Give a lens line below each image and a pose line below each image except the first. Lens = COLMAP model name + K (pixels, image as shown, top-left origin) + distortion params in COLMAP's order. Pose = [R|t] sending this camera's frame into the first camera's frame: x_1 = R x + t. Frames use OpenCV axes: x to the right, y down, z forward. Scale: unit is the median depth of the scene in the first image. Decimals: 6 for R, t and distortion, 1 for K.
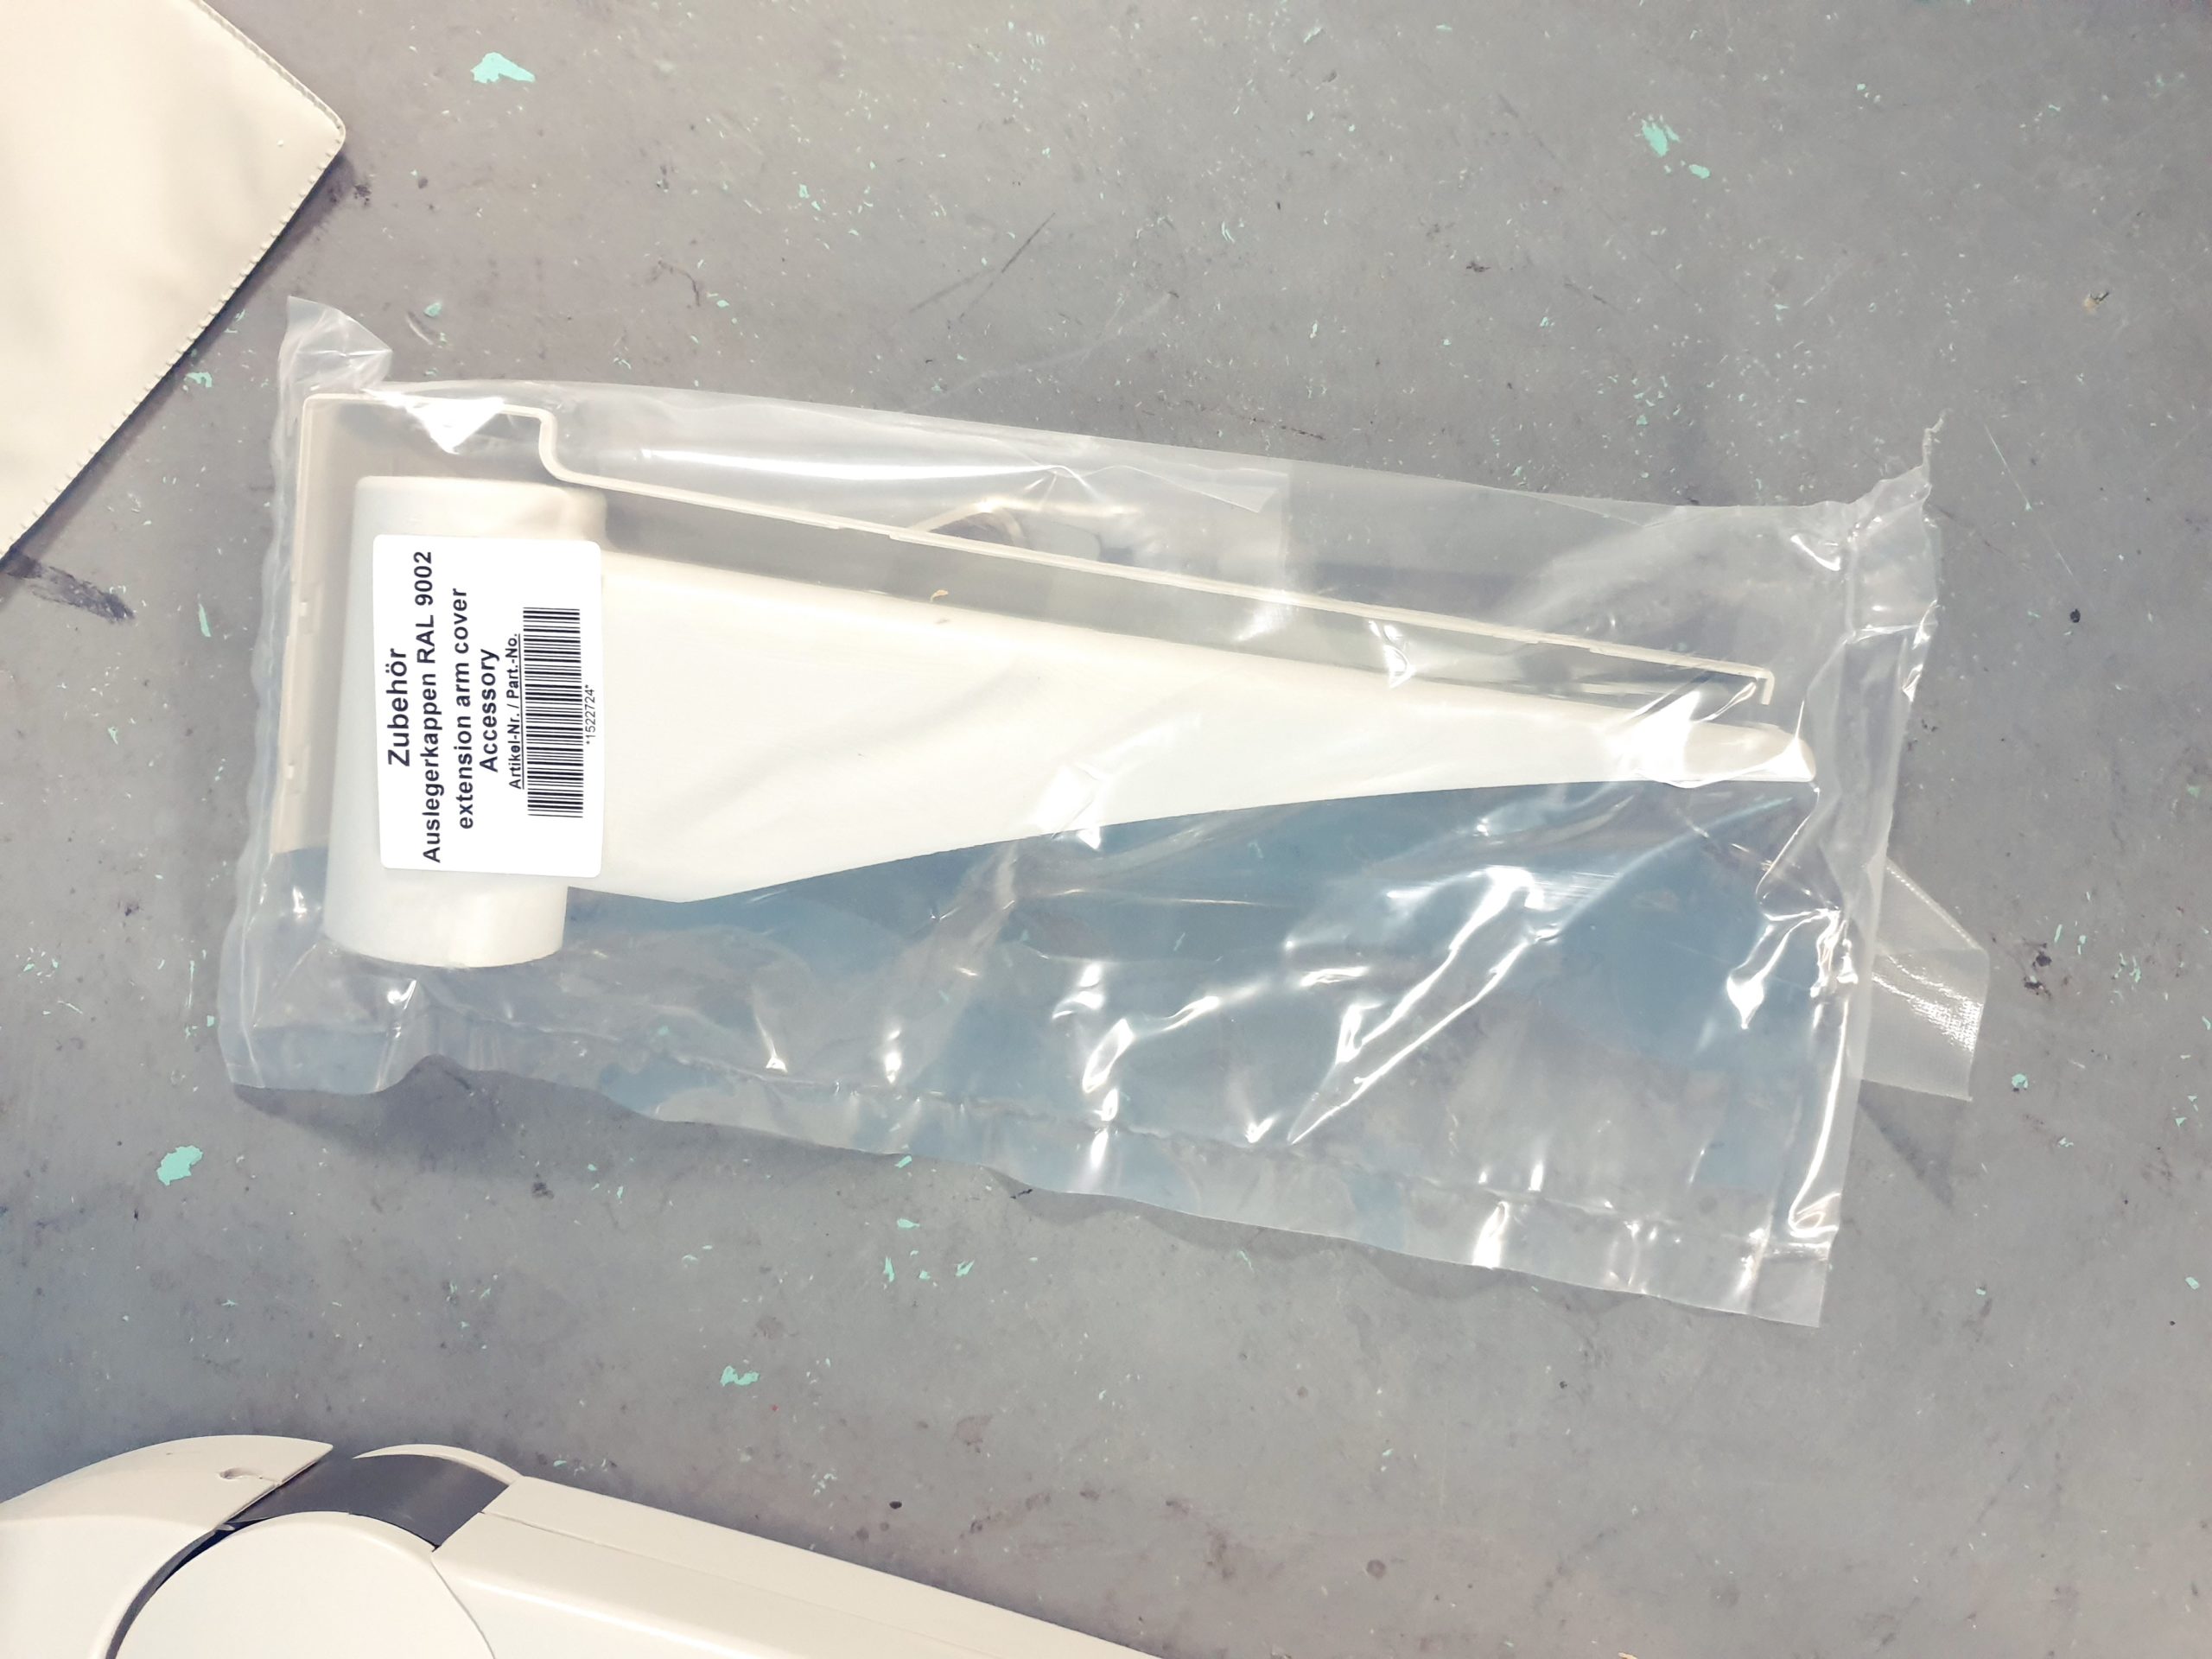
lens RADIAL K [[1676.2, 0, 1105.9], [0, 1676.2, 828.0], [0, 0, 1]] dist [-0.020869, 0.001200]
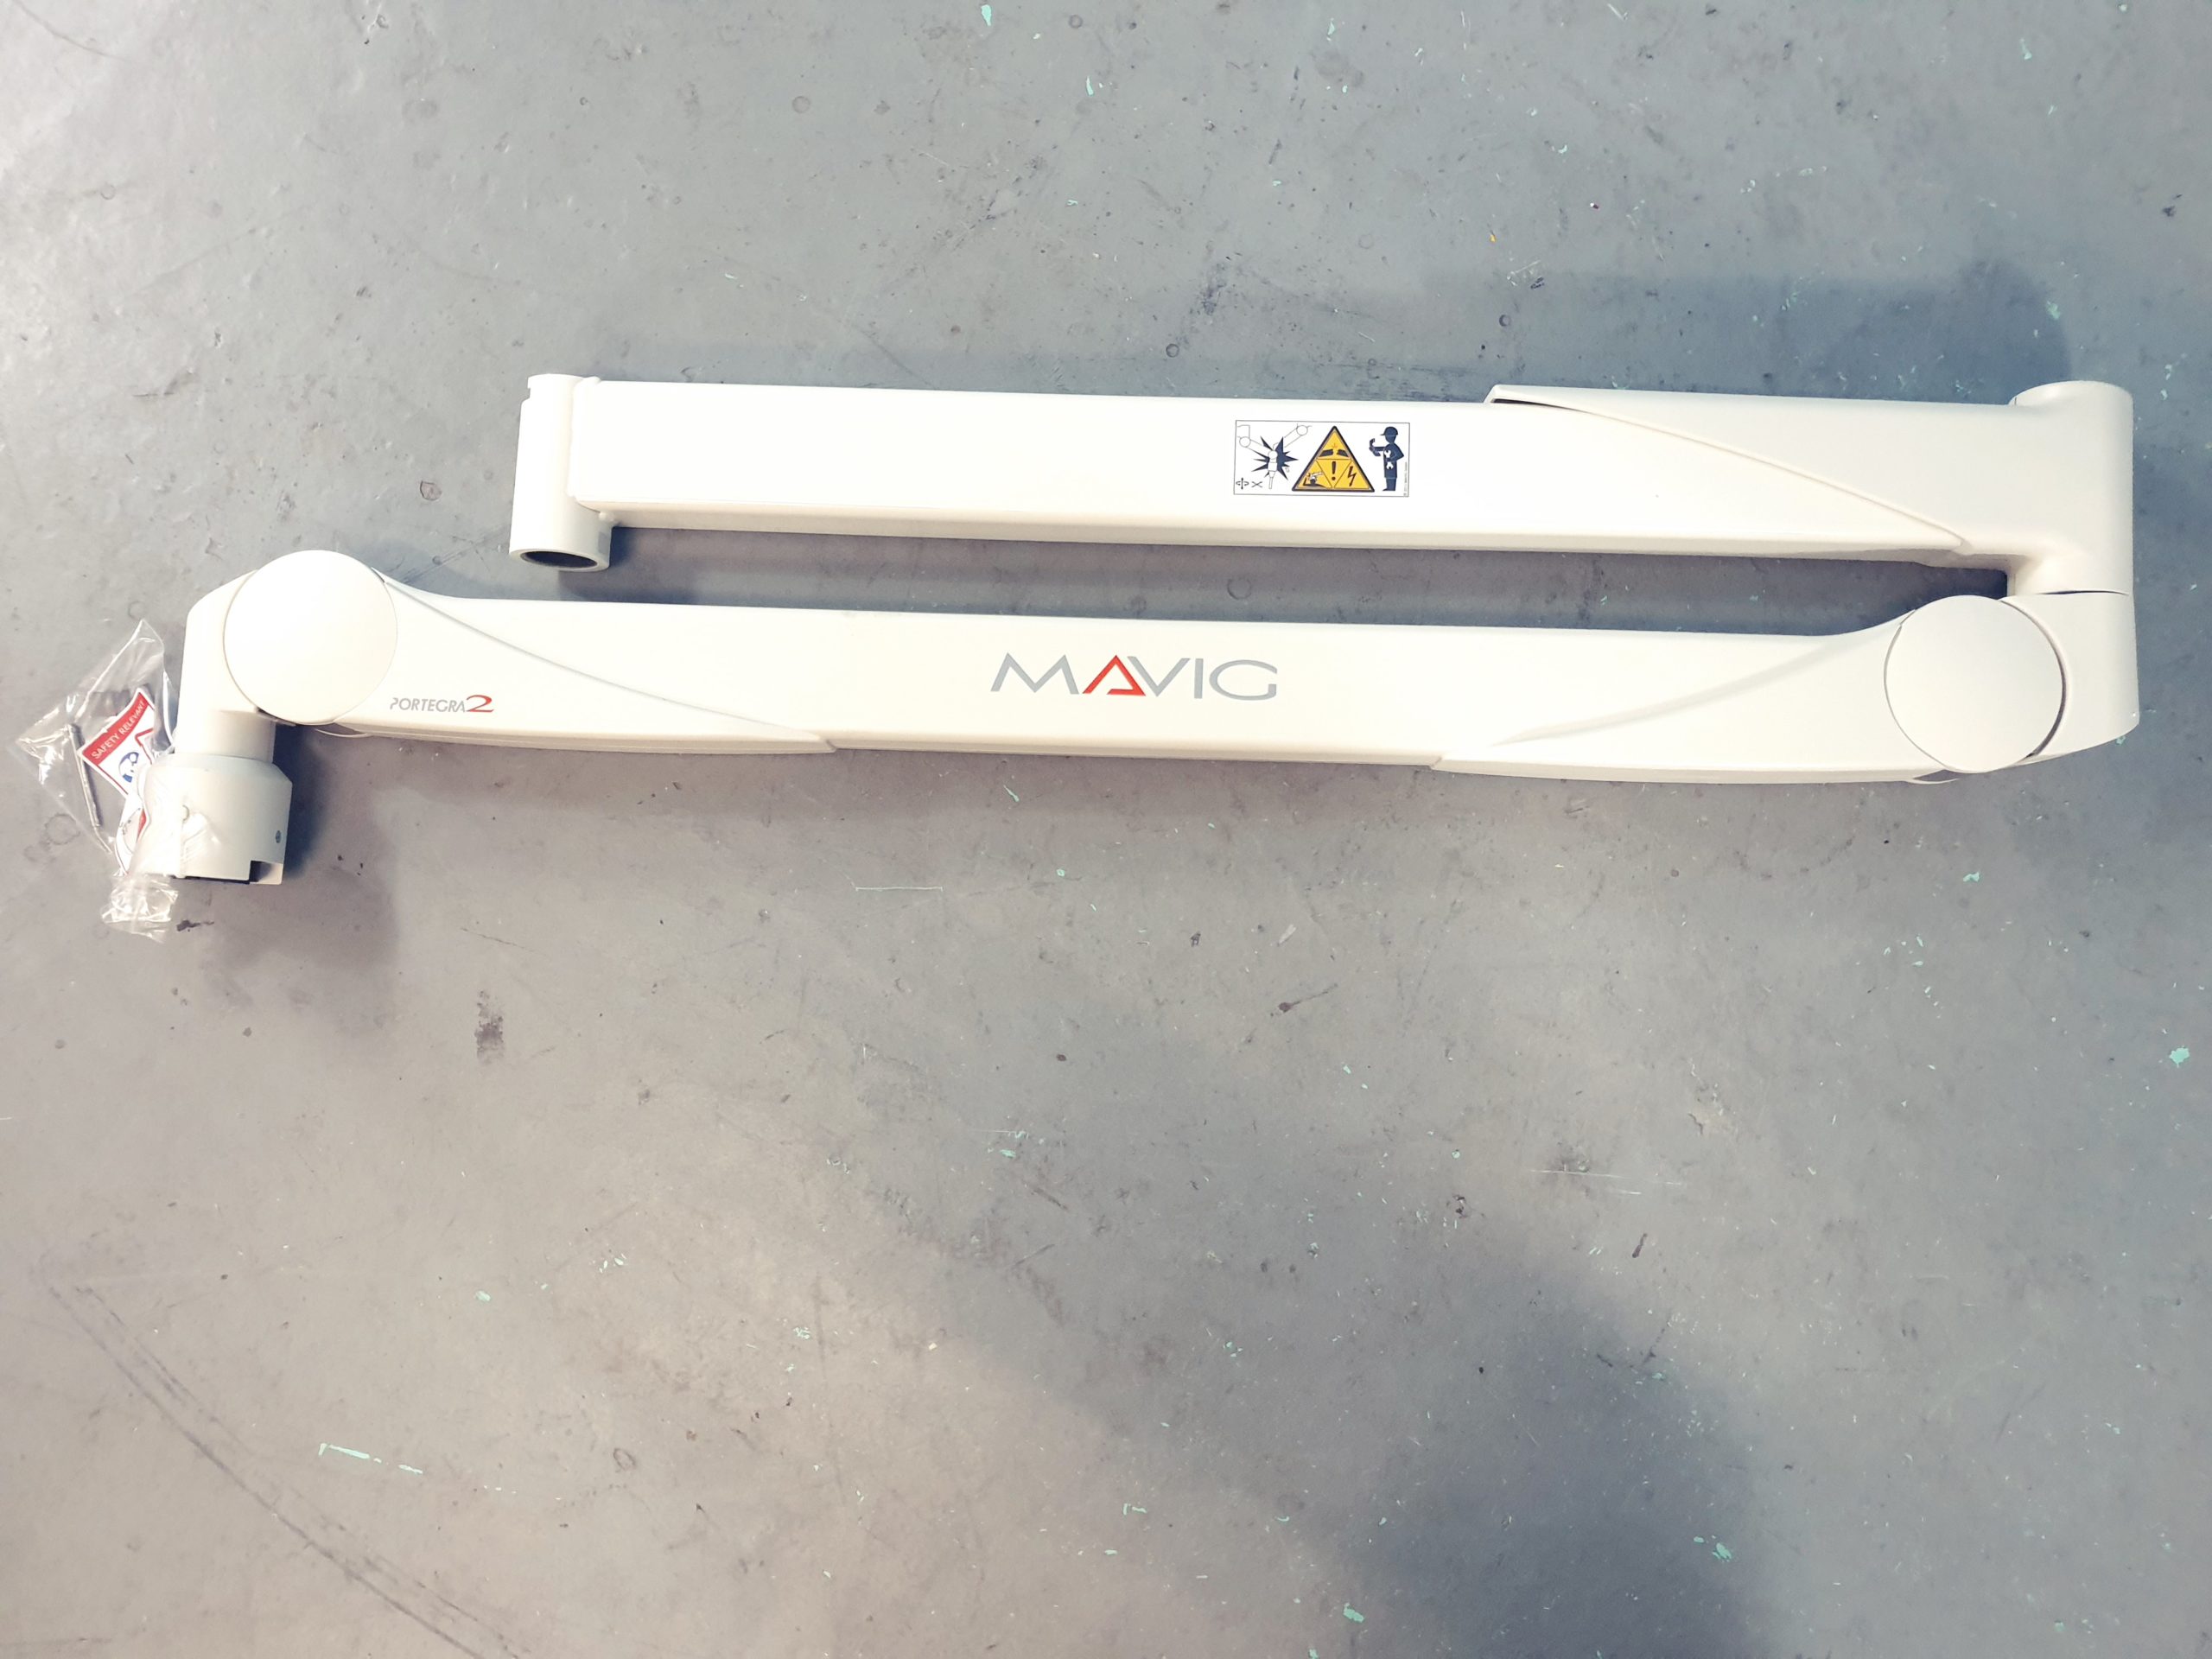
lens RADIAL K [[1676.2, 0, 1105.1], [0, 1676.2, 829.9], [0, 0, 1]] dist [-0.020869, 0.001200]
pose [[-0.798607, 0.328571, 0.504250, -0.399919], [-0.136855, -0.915020, 0.379486, -0.269828], [0.586087, 0.234051, 0.775708, -1.280782]]
